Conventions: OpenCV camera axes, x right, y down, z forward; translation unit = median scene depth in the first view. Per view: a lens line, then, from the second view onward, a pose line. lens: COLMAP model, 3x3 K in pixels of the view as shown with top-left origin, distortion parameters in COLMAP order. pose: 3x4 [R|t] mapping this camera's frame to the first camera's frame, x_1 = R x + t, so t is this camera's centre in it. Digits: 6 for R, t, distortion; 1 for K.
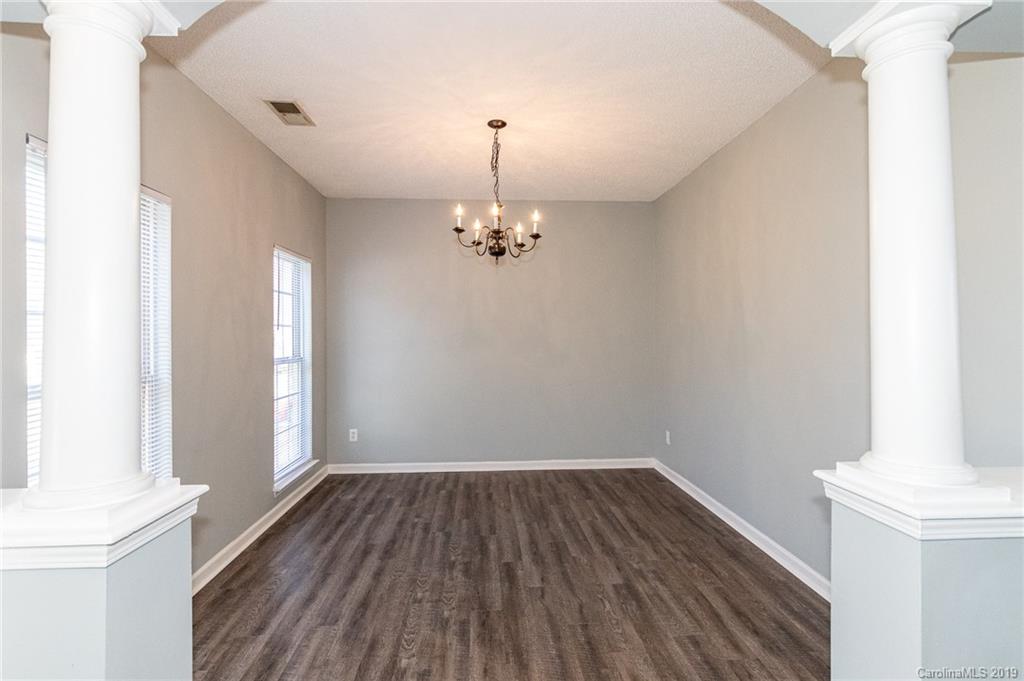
lens RADIAL K [[479.6, 0, 514.6], [0, 479.6, 334.9], [0, 0, 1]] dist [-0.002498, 0.000644]
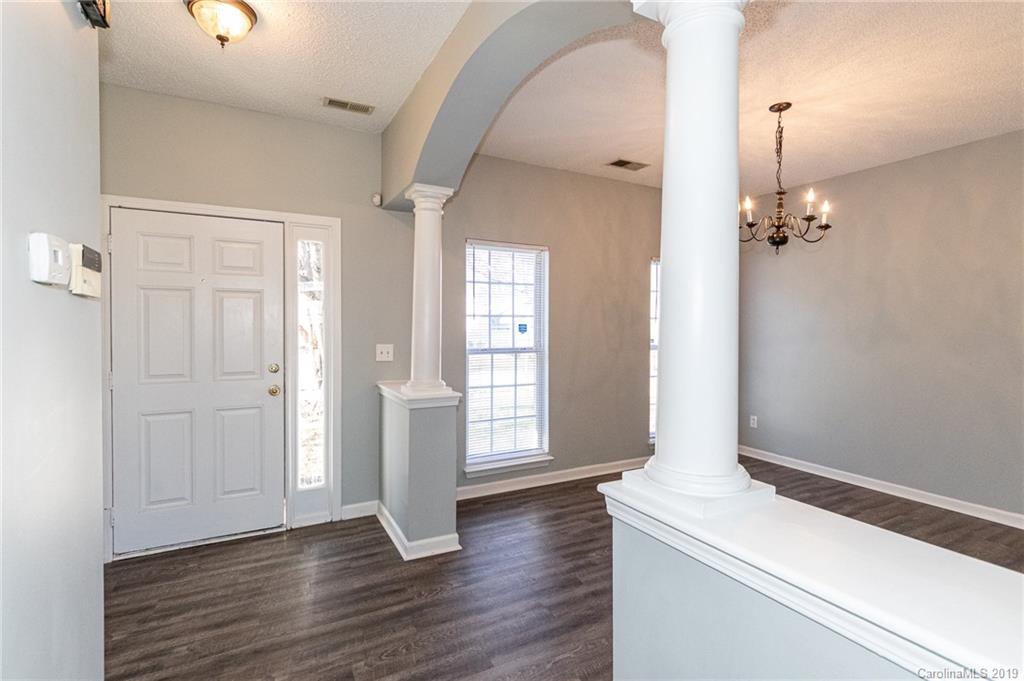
lens RADIAL K [[479.6, 0, 514.6], [0, 479.6, 334.9], [0, 0, 1]] dist [-0.002498, 0.000644]
pose [[0.427860, 0.020868, -0.903604, 0.626051], [-0.004172, 0.999768, 0.021113, -0.003837], [0.903835, -0.005264, 0.427848, 0.114061]]
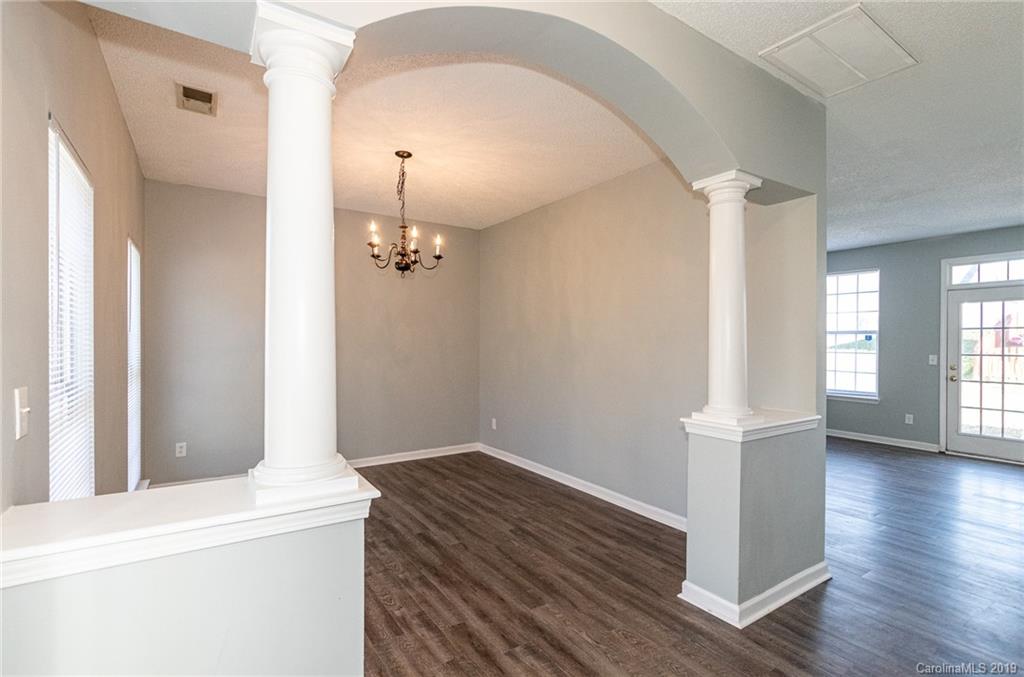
lens RADIAL K [[466.5, 0, 508.5], [0, 466.5, 347.0], [0, 0, 1]] dist [-0.001527, 0.000216]
pose [[0.870146, 0.002431, 0.492788, -0.374442], [-0.009873, 0.999873, 0.012501, 0.000463], [-0.492695, -0.015743, 0.870060, -0.093822]]
